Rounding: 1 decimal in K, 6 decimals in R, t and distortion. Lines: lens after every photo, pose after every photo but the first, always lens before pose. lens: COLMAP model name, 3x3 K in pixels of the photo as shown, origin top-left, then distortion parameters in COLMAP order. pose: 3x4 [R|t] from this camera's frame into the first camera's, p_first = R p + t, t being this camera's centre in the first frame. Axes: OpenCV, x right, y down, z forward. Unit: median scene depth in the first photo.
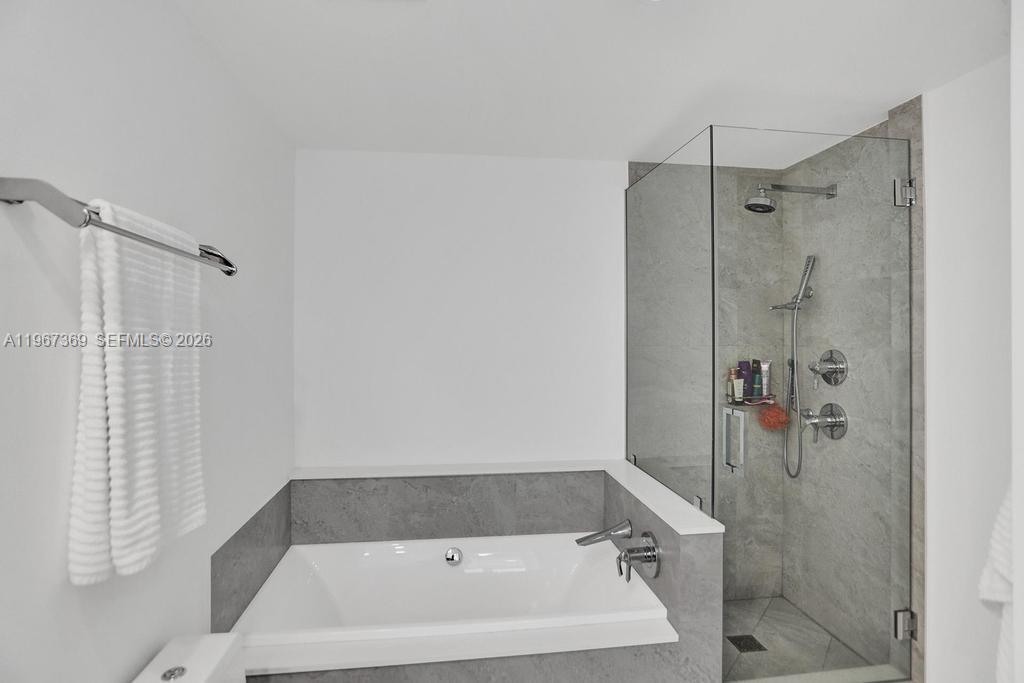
lens RADIAL K [[518.9, 0, 514.3], [0, 518.9, 328.1], [0, 0, 1]] dist [-0.018809, 0.000801]
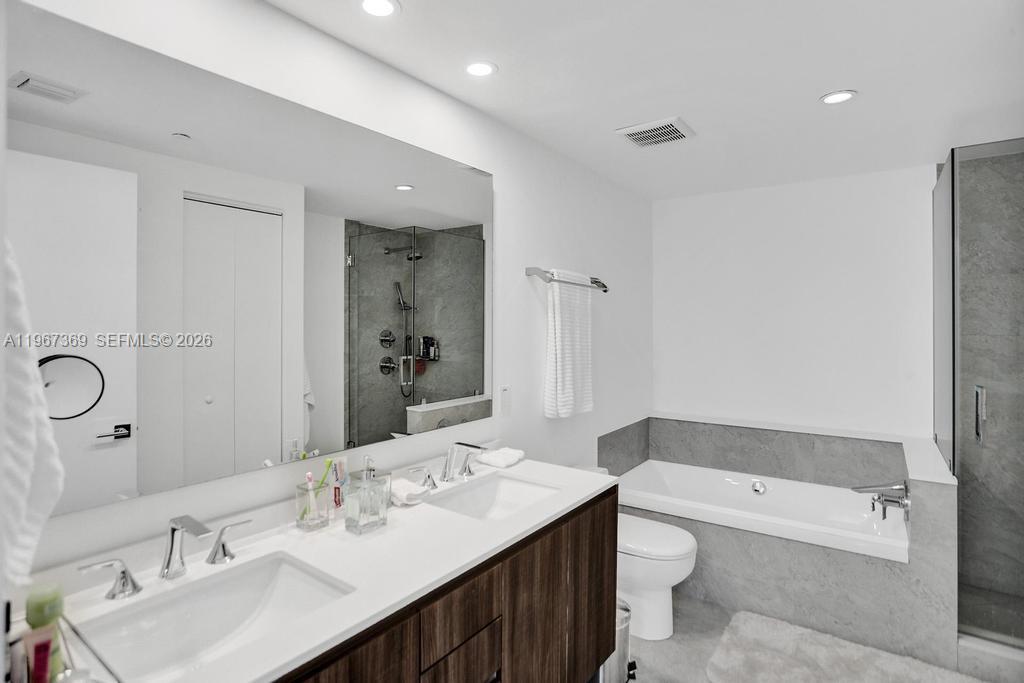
lens RADIAL K [[518.9, 0, 514.3], [0, 518.9, 328.1], [0, 0, 1]] dist [-0.018809, 0.000801]
pose [[0.738750, 0.009904, -0.673907, 0.396937], [0.004979, 0.999785, 0.020151, -0.005239], [0.673961, -0.018242, 0.738541, -0.525038]]
